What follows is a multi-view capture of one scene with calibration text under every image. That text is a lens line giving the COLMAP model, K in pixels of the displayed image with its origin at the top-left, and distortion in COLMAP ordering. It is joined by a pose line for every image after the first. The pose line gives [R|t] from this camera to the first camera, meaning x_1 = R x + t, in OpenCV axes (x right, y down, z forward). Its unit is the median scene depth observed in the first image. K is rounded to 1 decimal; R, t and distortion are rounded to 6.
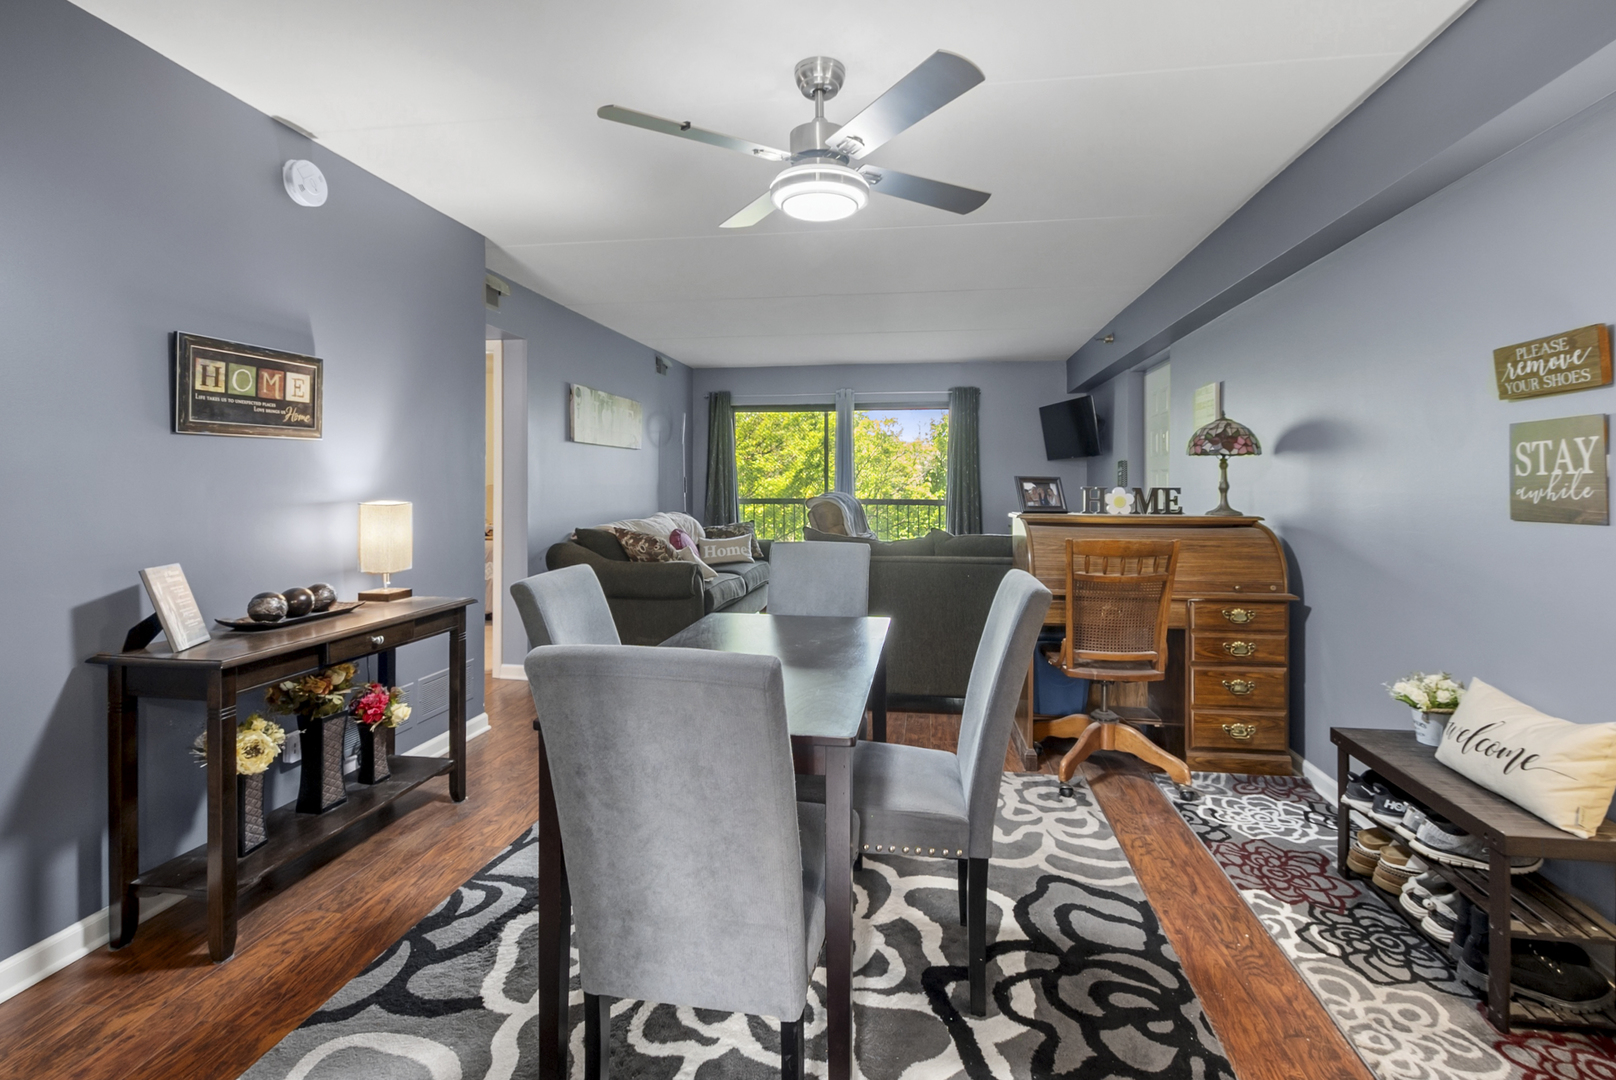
lens RADIAL K [[729.4, 0, 824.3], [0, 729.4, 485.4], [0, 0, 1]] dist [-0.000957, -0.000135]
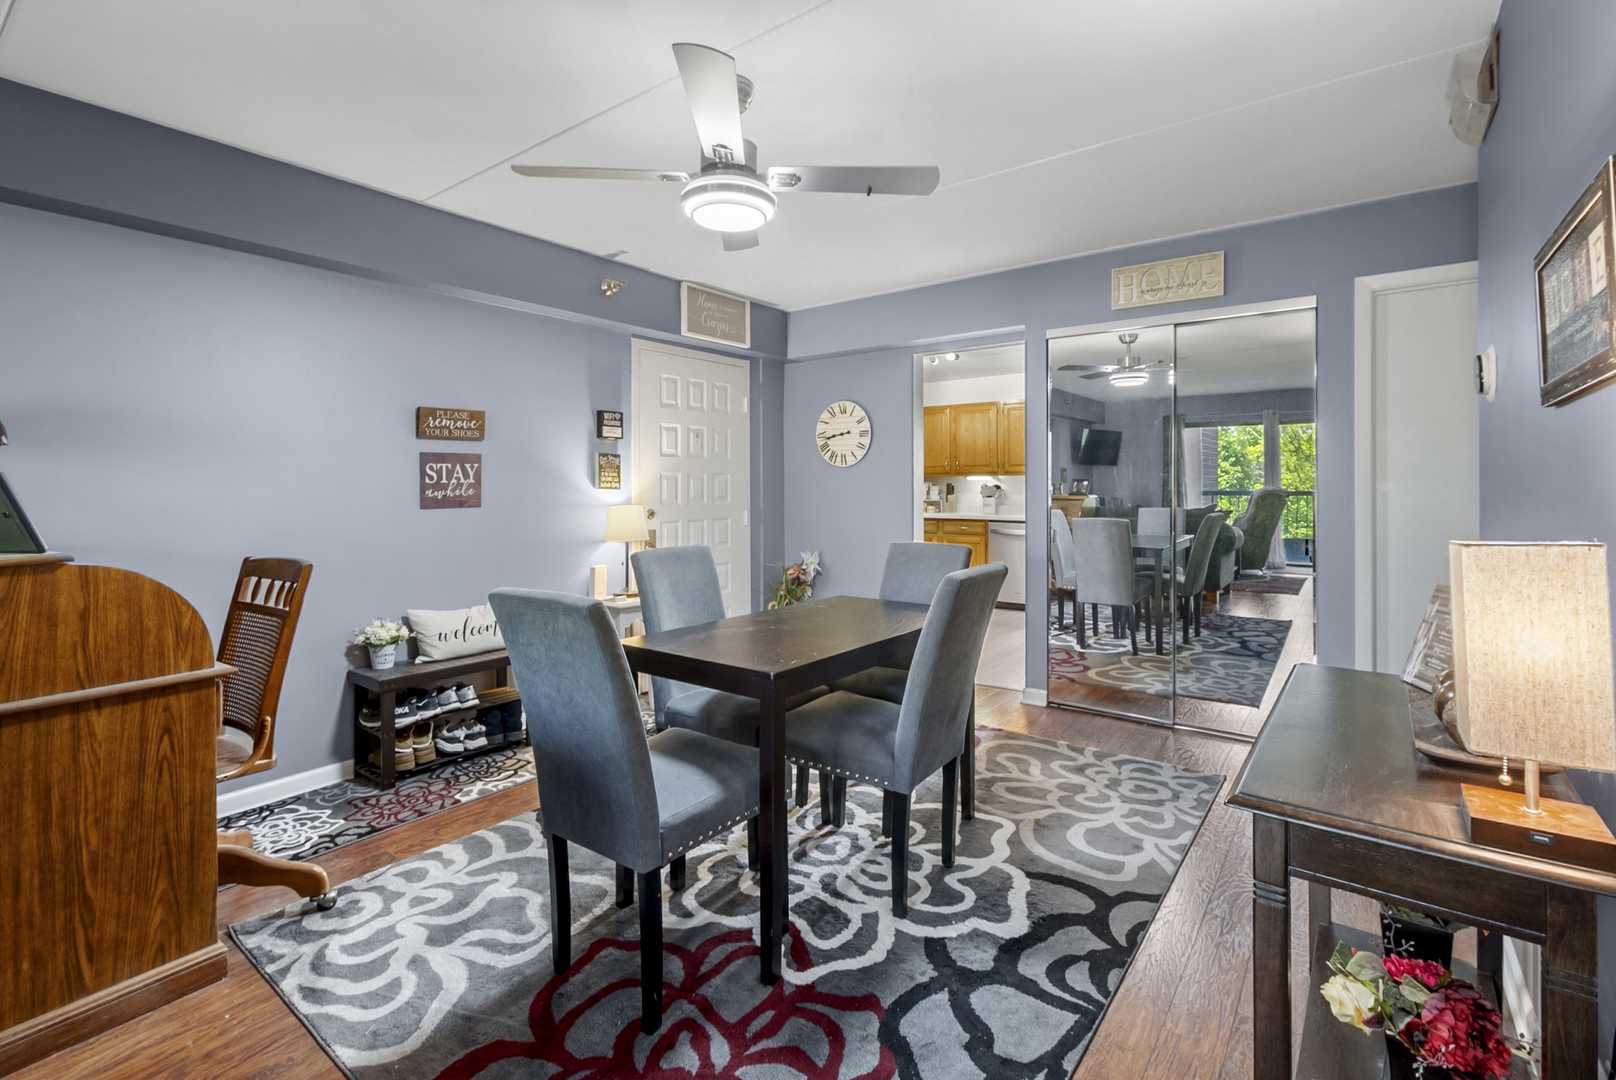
lens RADIAL K [[729.4, 0, 813.3], [0, 729.4, 485.3], [0, 0, 1]] dist [-0.000957, -0.000135]
pose [[-0.874524, 0.001158, 0.484981, -0.688344], [0.003432, 0.999987, 0.003799, -0.010976], [-0.484970, 0.004987, -0.874516, 2.083982]]
